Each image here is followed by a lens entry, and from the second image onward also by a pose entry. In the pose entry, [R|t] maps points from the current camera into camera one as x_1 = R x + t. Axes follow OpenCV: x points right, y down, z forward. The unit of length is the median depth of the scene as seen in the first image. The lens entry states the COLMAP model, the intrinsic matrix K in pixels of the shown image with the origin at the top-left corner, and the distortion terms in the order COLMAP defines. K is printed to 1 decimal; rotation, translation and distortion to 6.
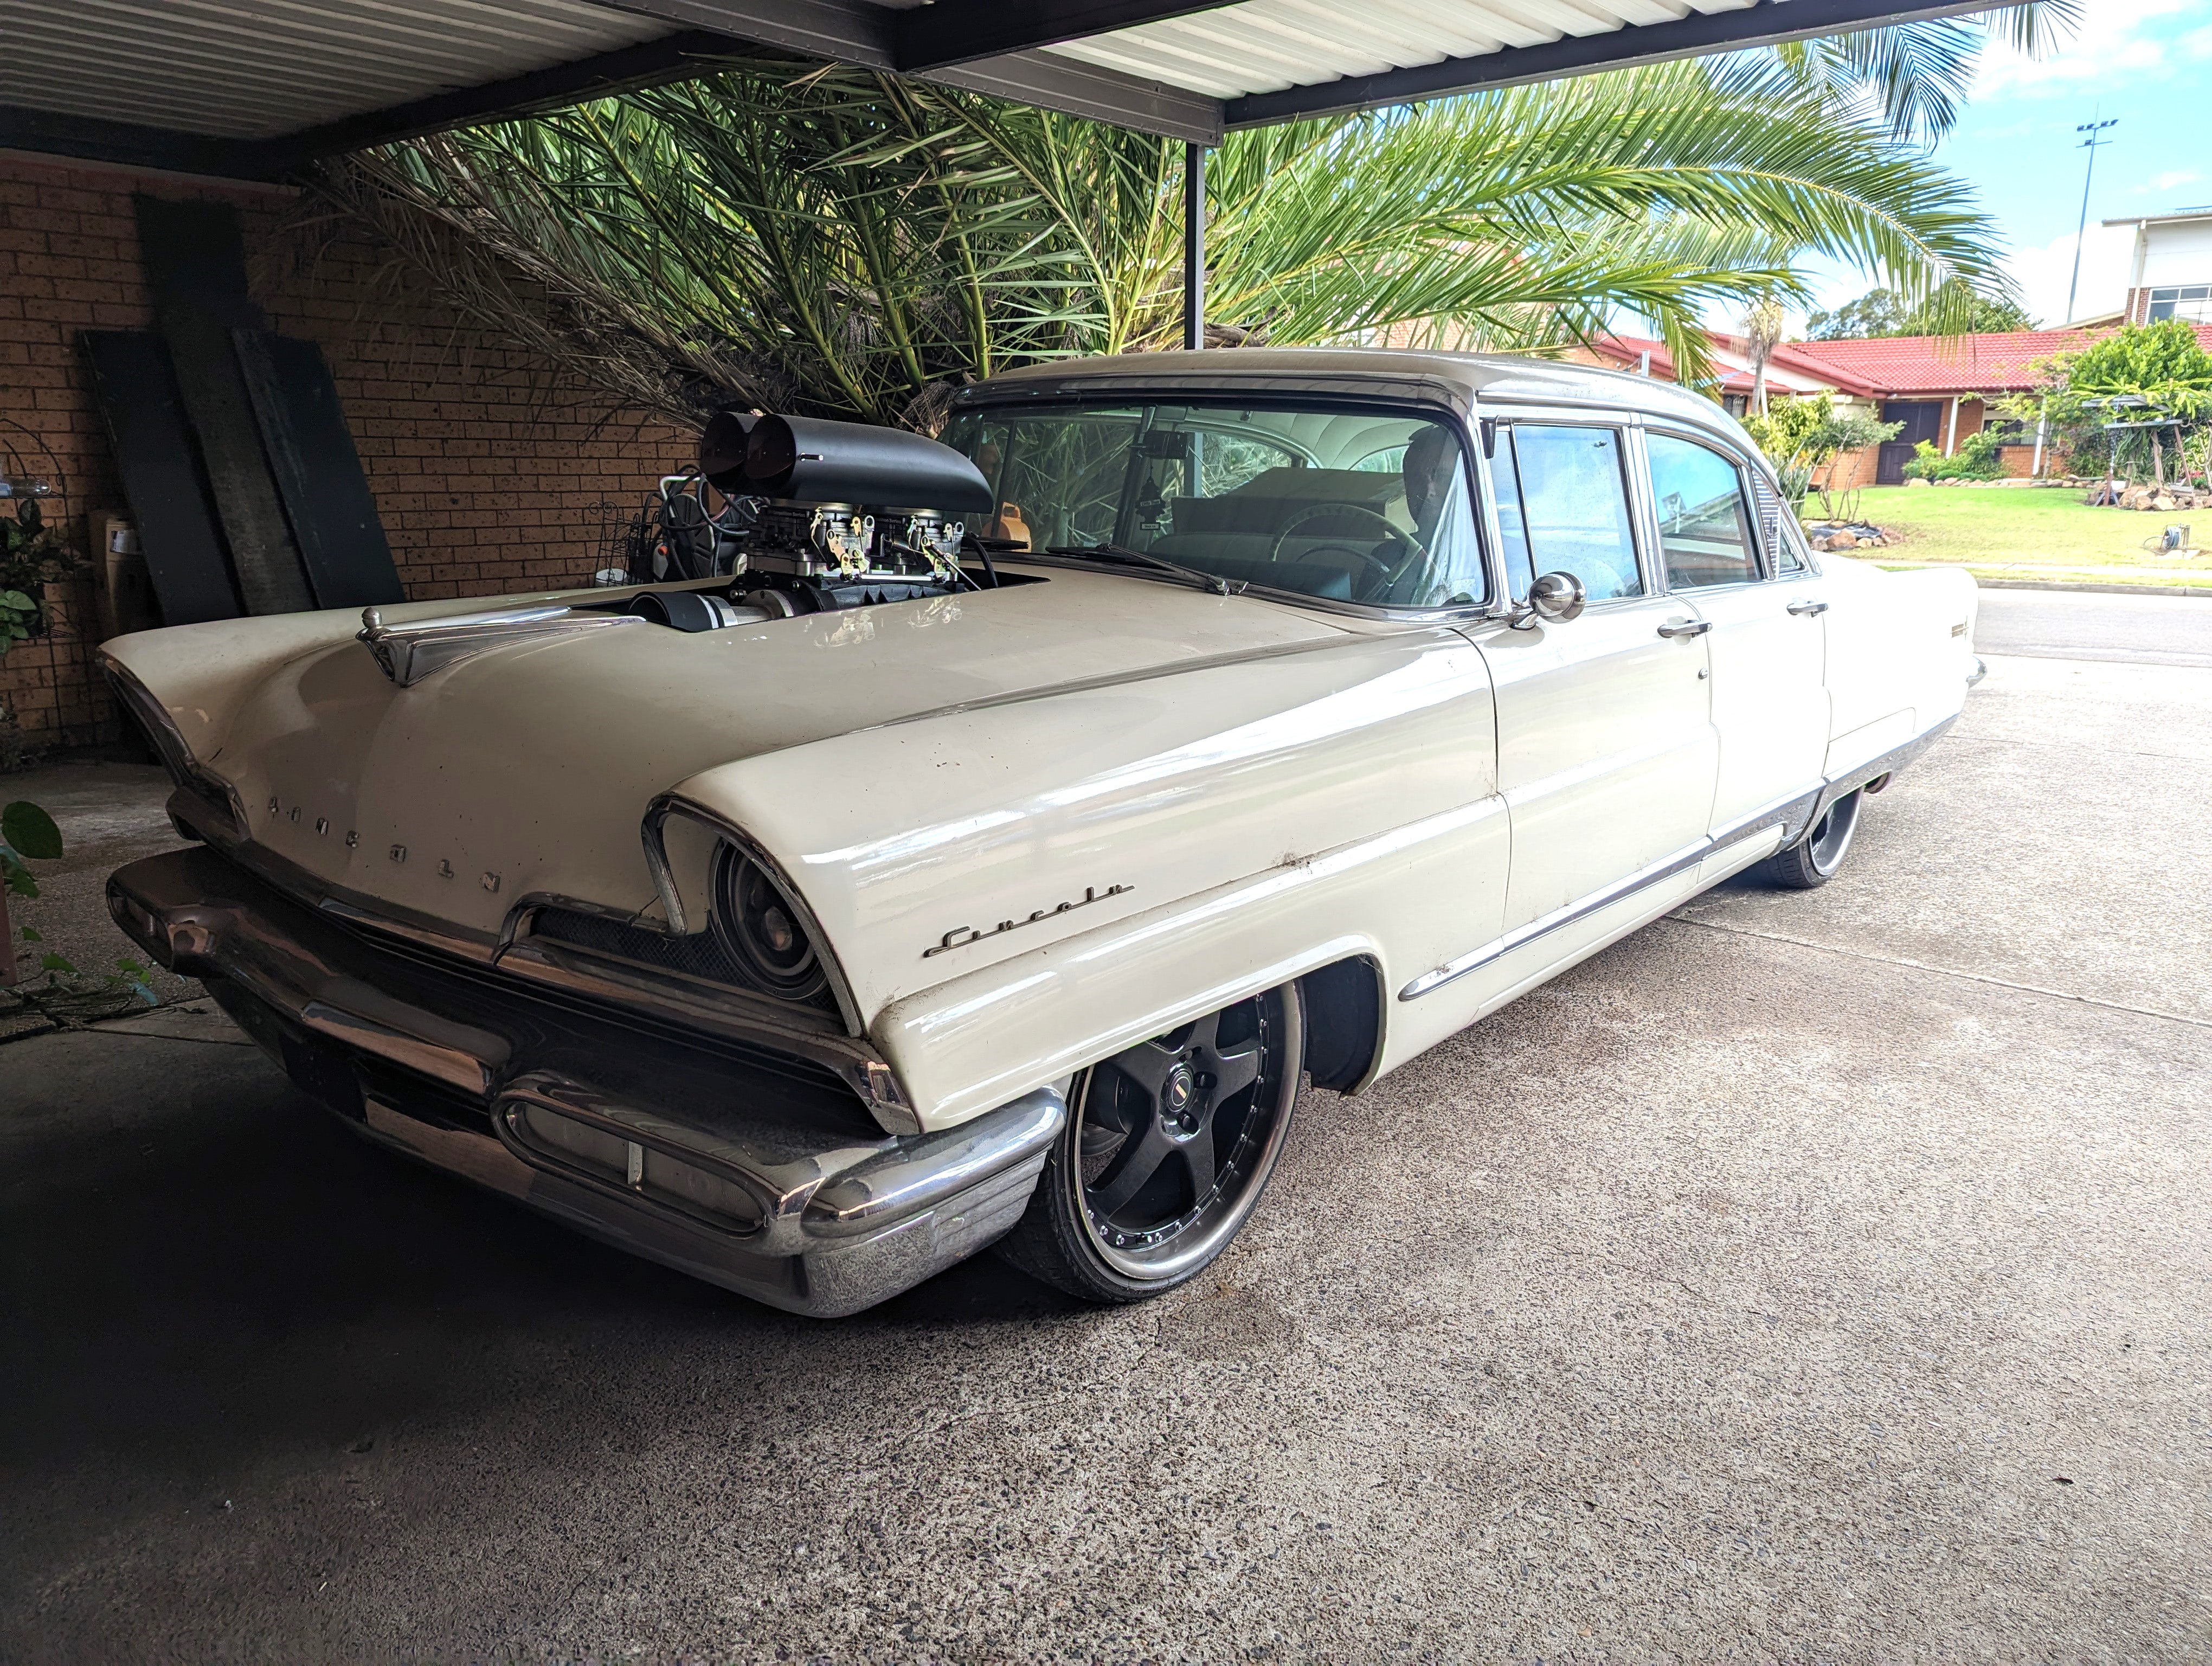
lens RADIAL K [[1592.2, 0, 1106.0], [0, 1592.2, 833.0], [0, 0, 1]] dist [0.015295, -0.004318]
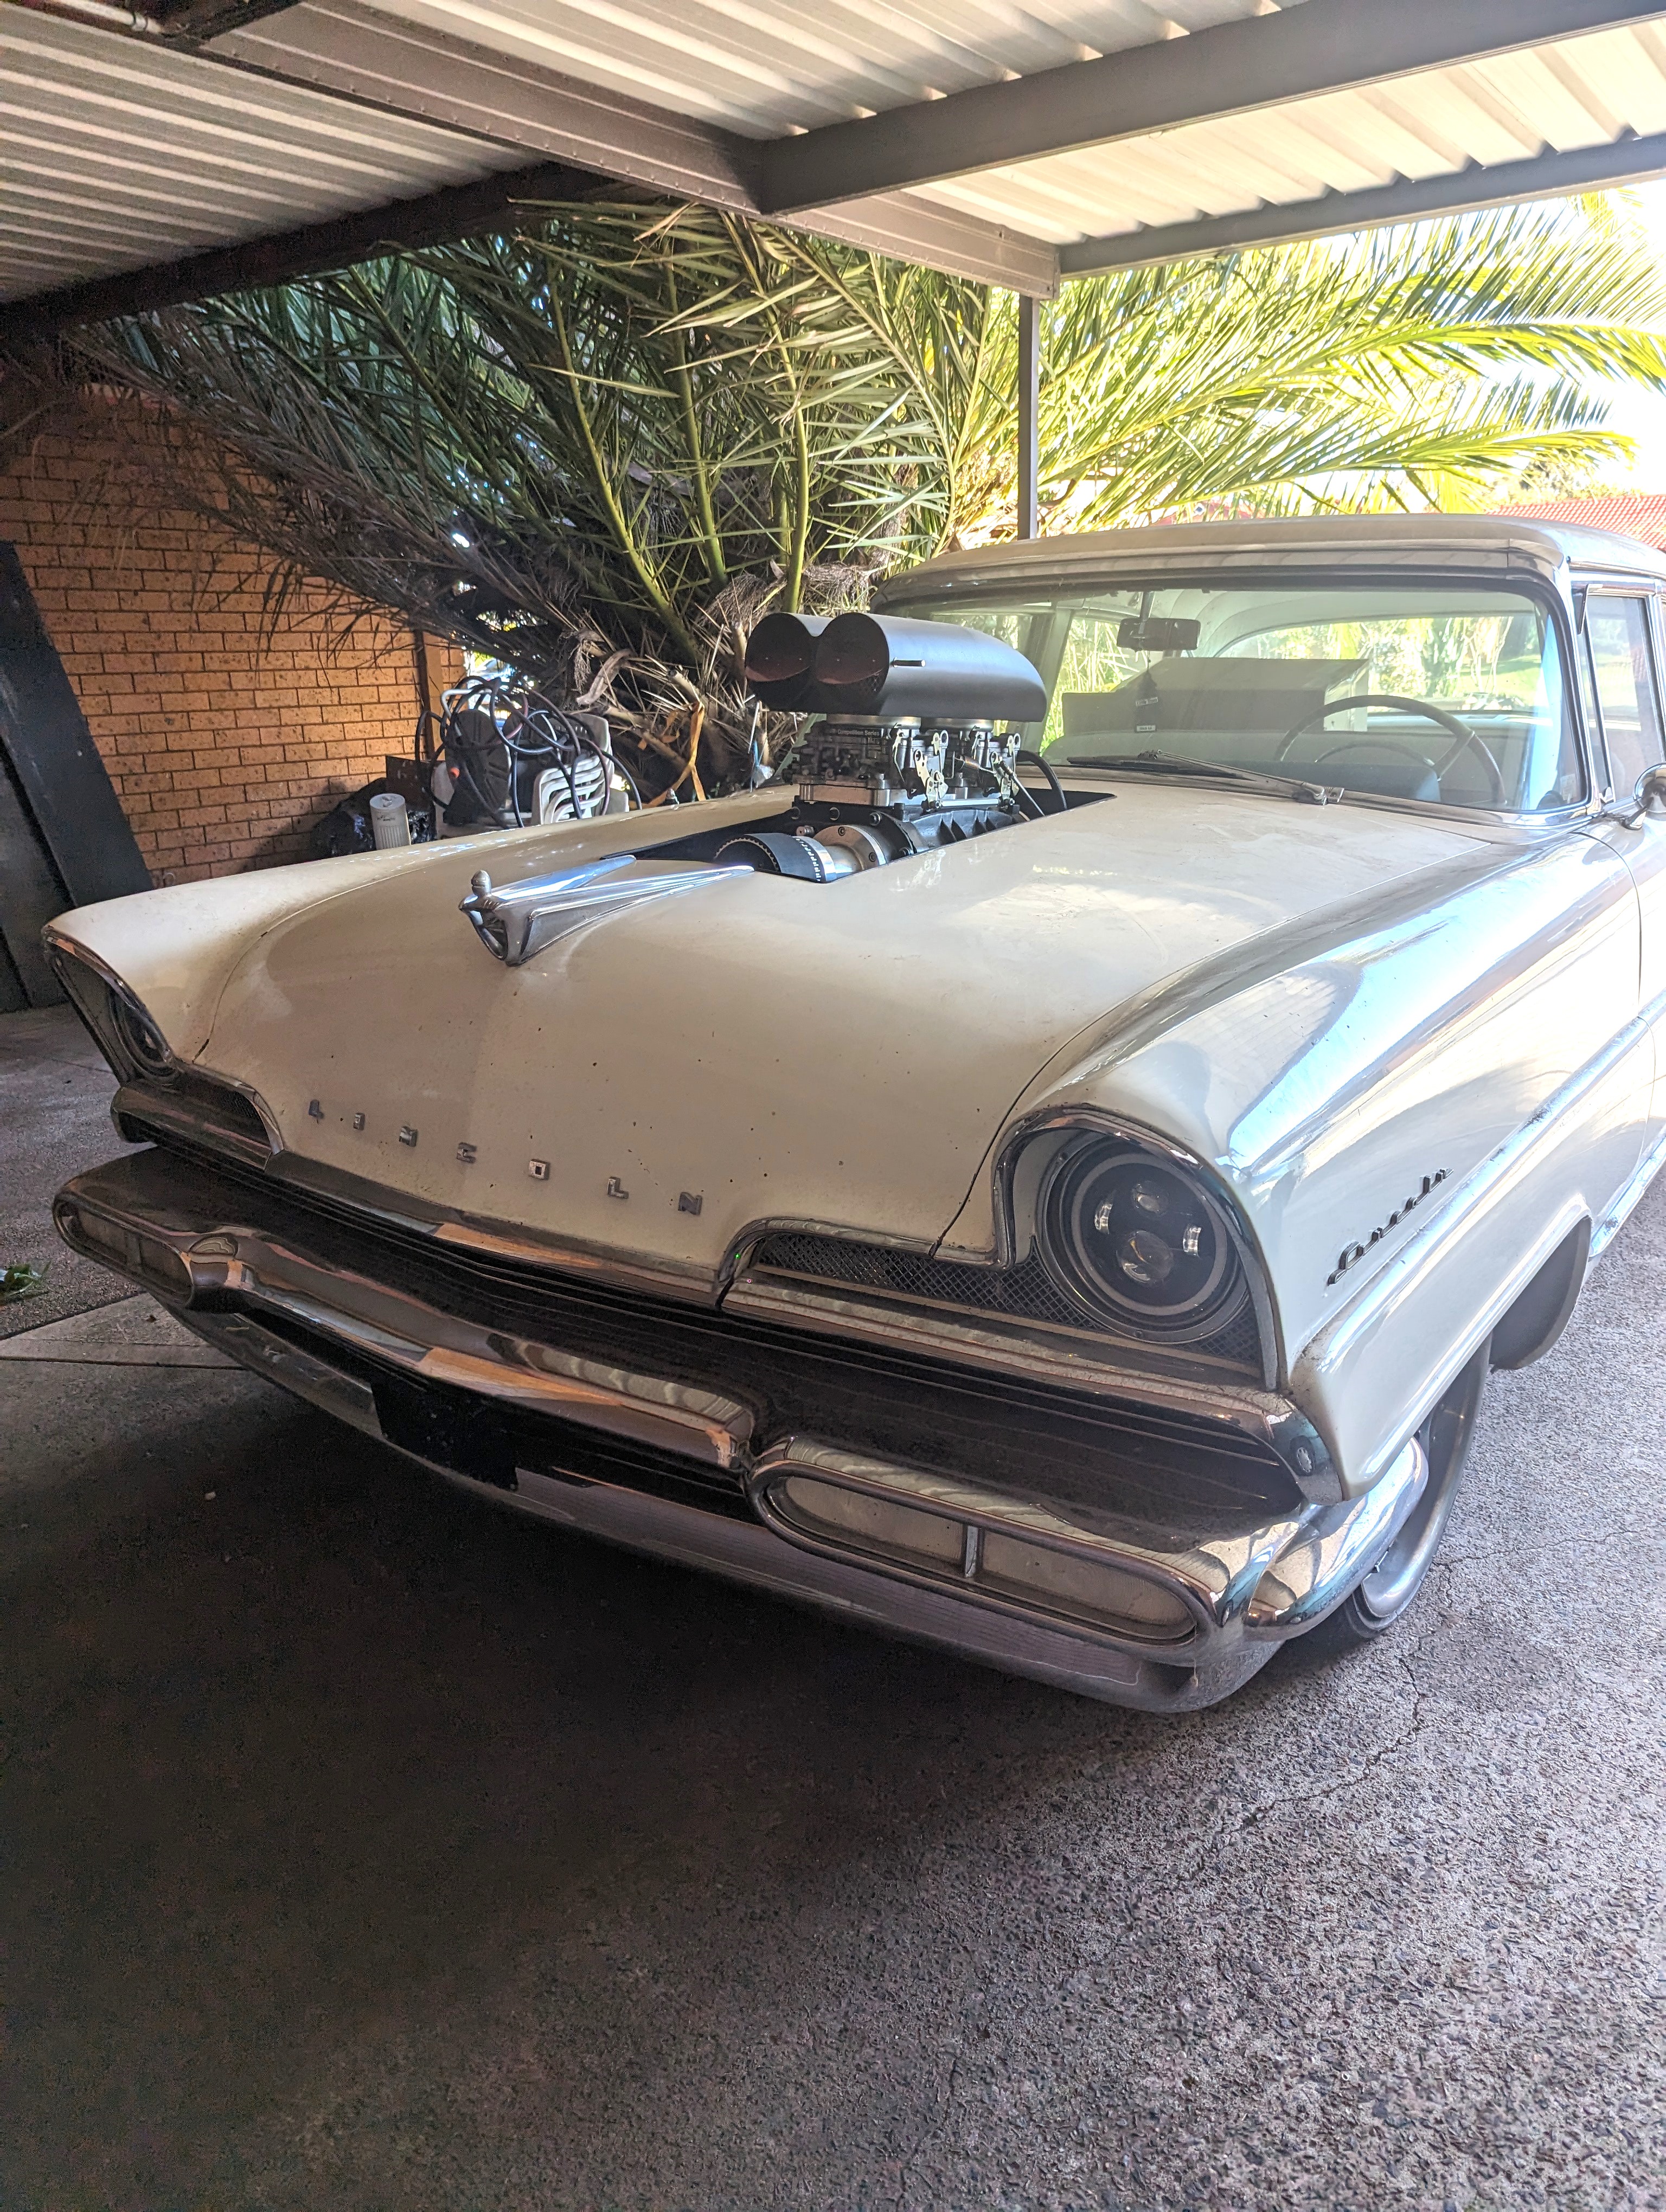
lens RADIAL K [[1607.2, 0, 819.3], [0, 1607.2, 1104.9], [0, 0, 1]] dist [0.040258, -0.005264]
pose [[0.997304, -0.048383, 0.055176, -0.160247], [0.045880, 0.997898, 0.045757, -0.024129], [-0.057273, -0.043102, 0.997428, 0.076778]]
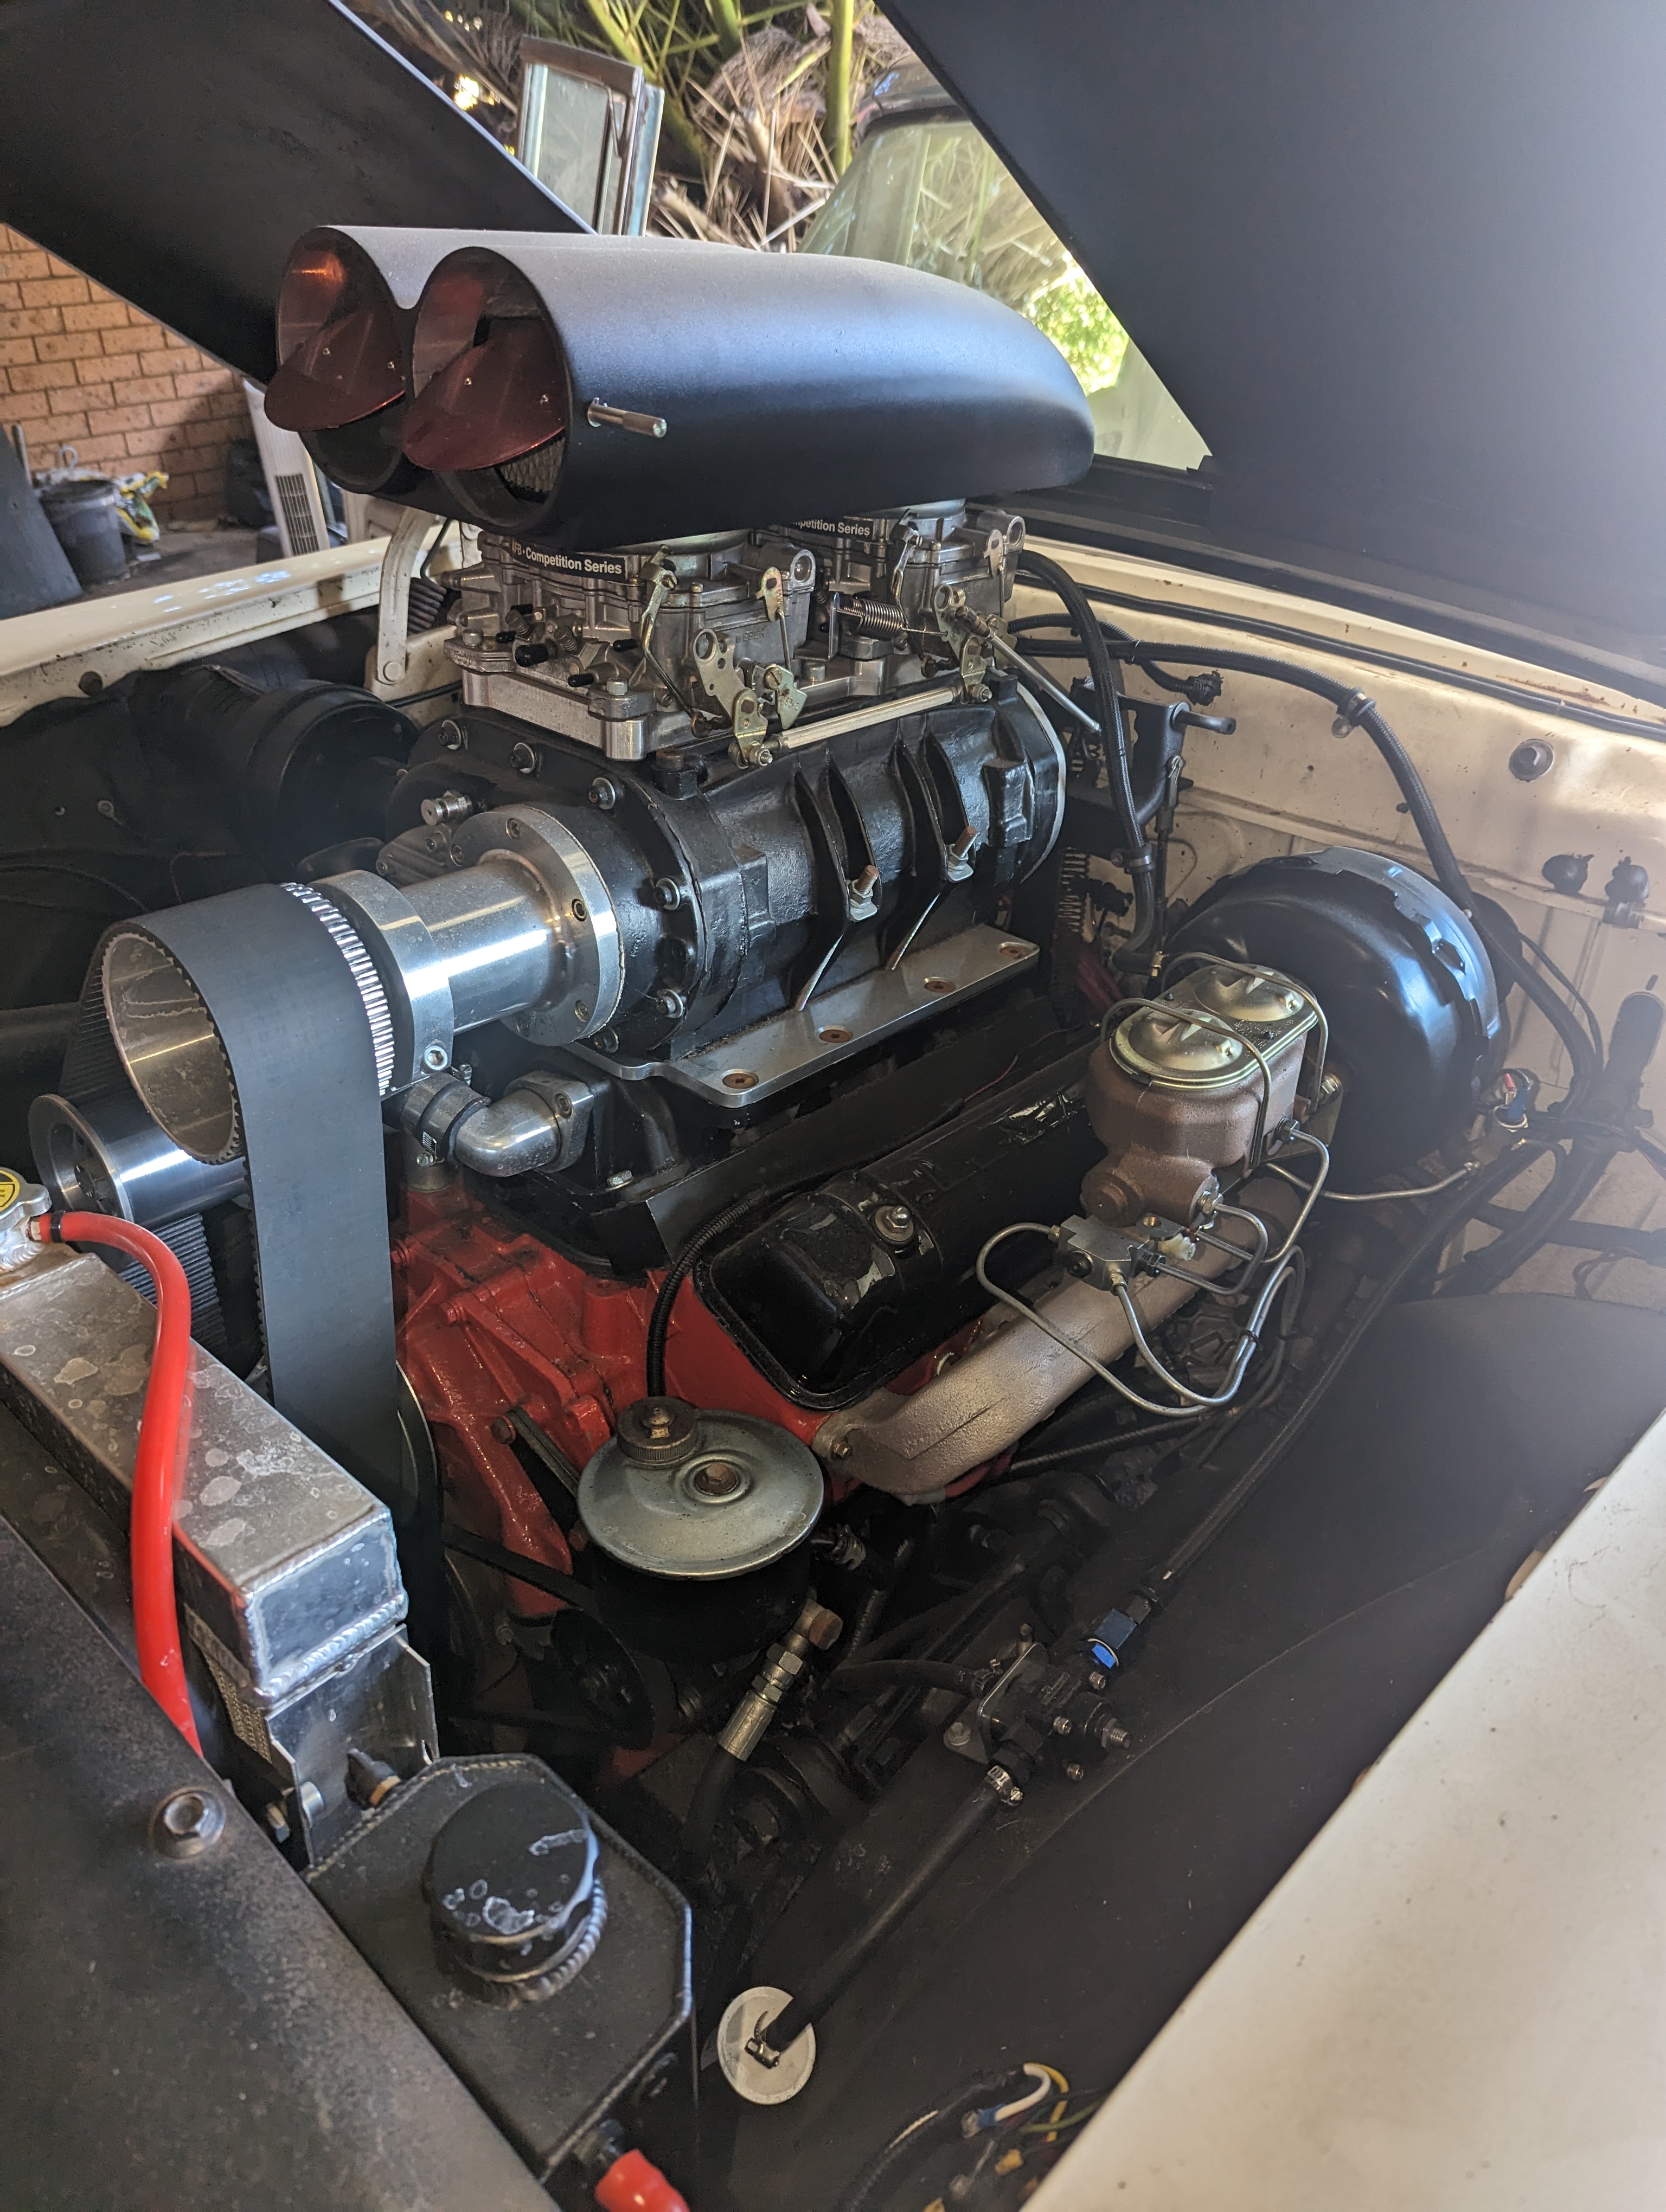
lens RADIAL K [[1592.2, 0, 833.0], [0, 1592.2, 1106.0], [0, 0, 1]] dist [0.015295, -0.004318]
pose [[0.999612, -0.000428, -0.027856, -0.077367], [0.009471, 0.945548, 0.325344, -0.115951], [0.026201, -0.325482, 0.945185, 0.361187]]
